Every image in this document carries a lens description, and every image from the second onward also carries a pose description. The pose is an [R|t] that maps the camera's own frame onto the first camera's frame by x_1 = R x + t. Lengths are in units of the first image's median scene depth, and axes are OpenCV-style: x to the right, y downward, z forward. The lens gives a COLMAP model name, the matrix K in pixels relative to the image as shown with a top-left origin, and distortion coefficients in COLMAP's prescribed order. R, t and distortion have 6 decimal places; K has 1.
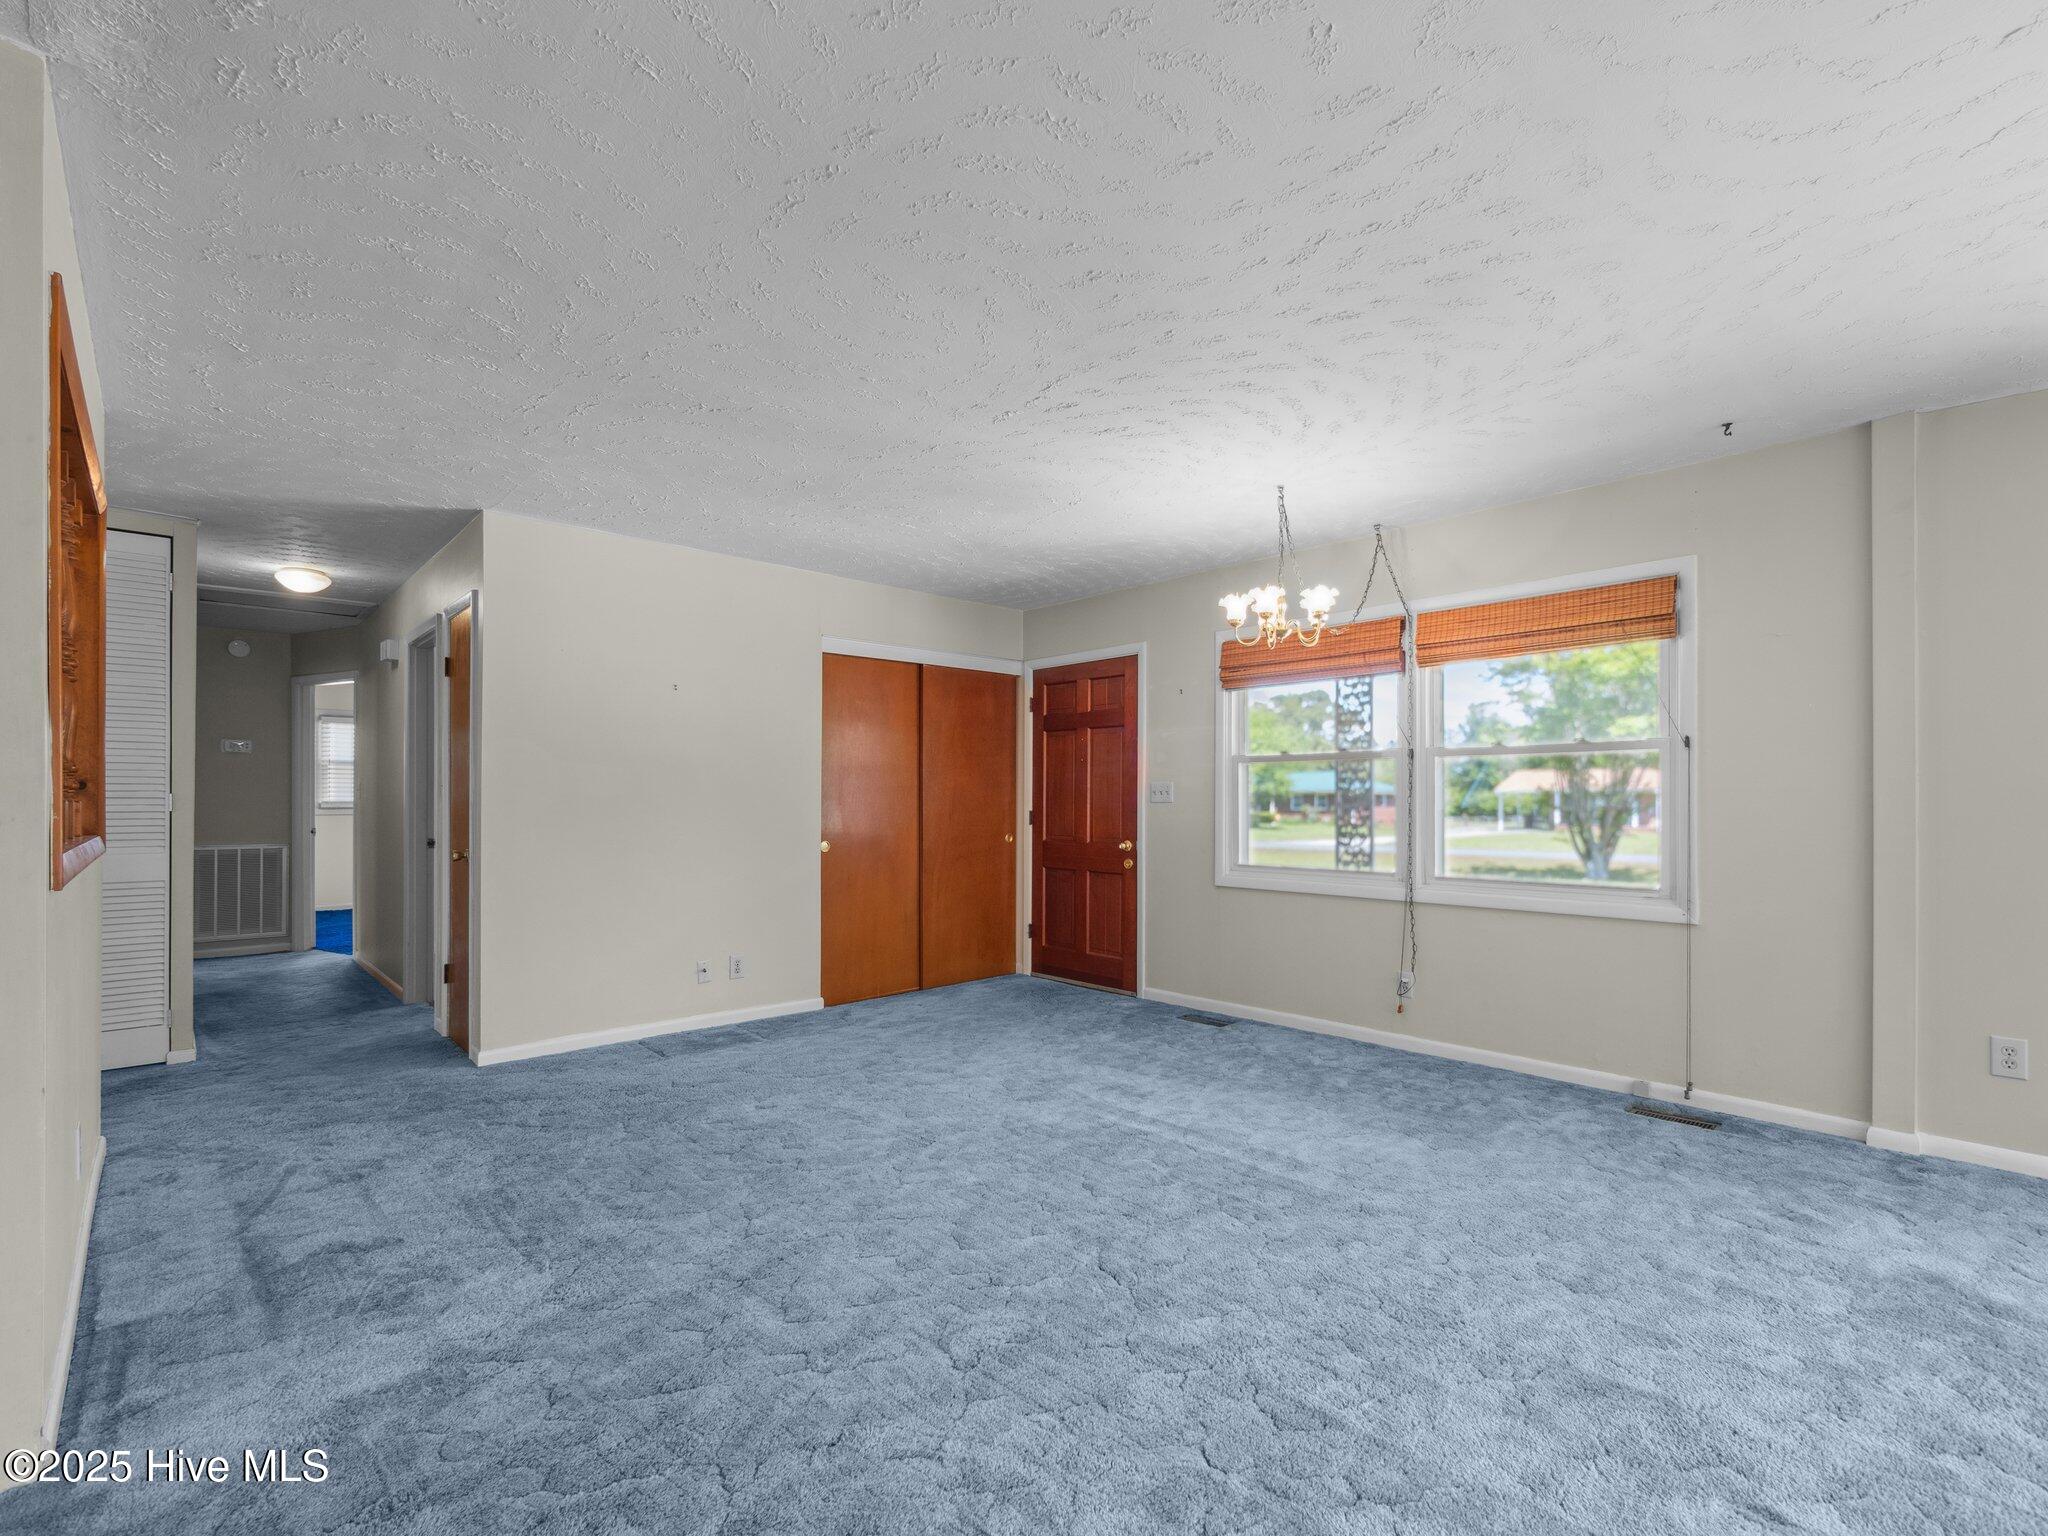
lens RADIAL K [[928.2, 0, 1041.9], [0, 928.2, 798.9], [0, 0, 1]] dist [0.001430, 0.000051]
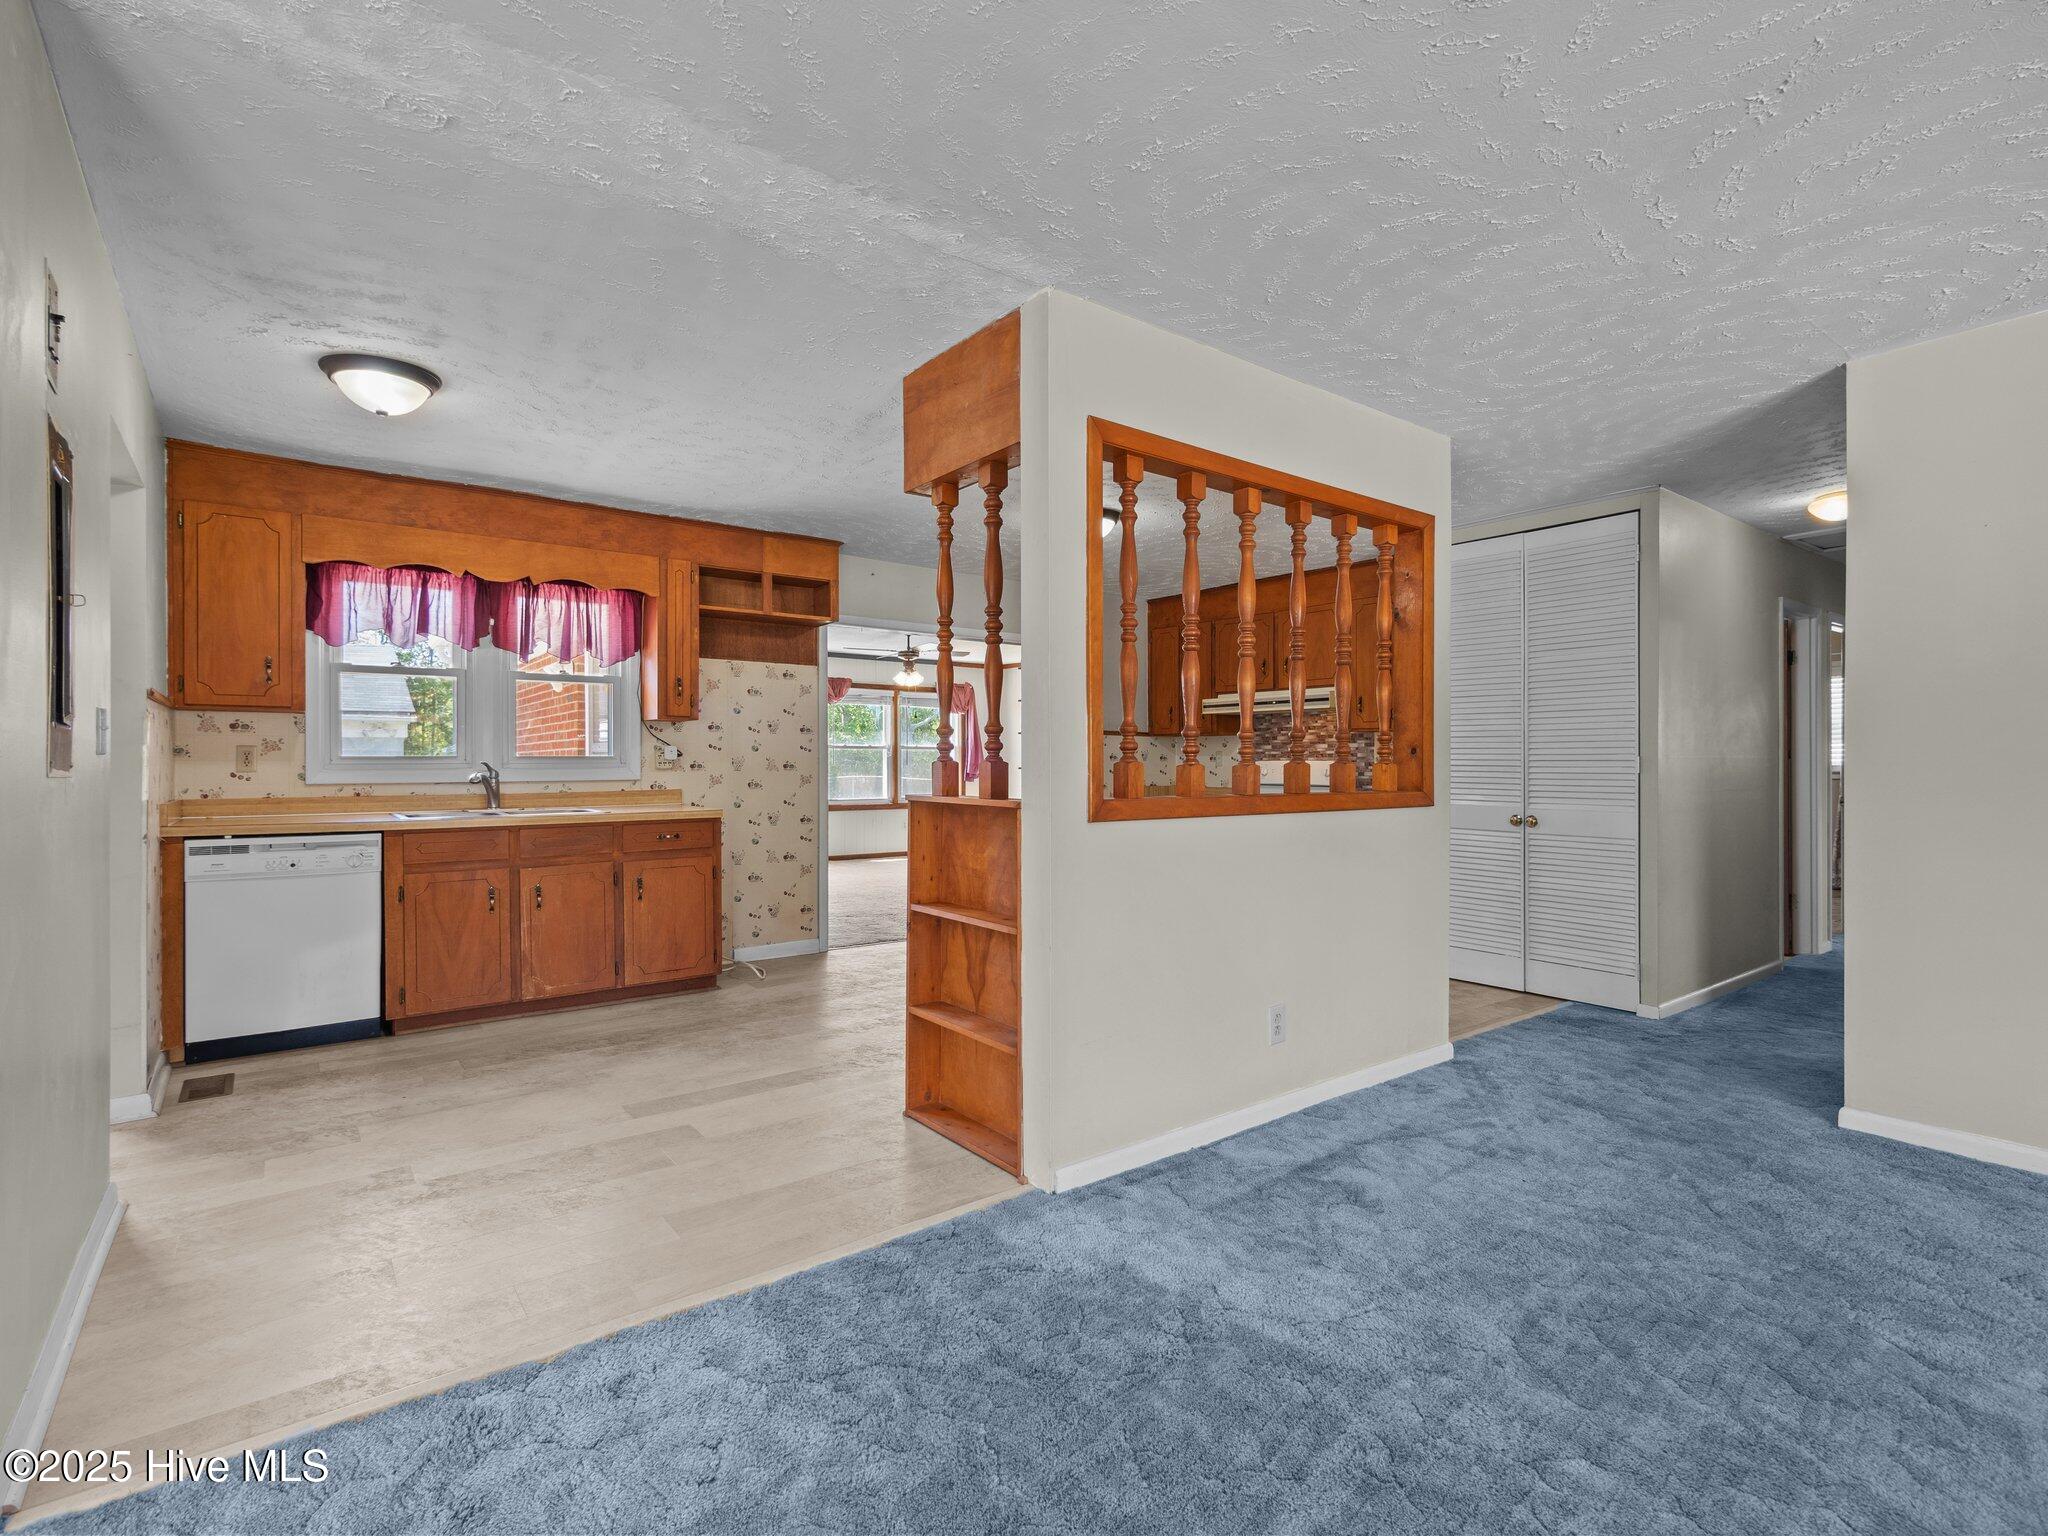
lens RADIAL K [[978.6, 0, 1037.8], [0, 978.6, 762.4], [0, 0, 1]] dist [0.000491, -0.000346]
pose [[-0.097562, 0.000523, -0.995229, 0.212606], [0.001685, 0.999999, 0.000361, -0.000159], [0.995228, -0.001642, -0.097563, 0.423383]]
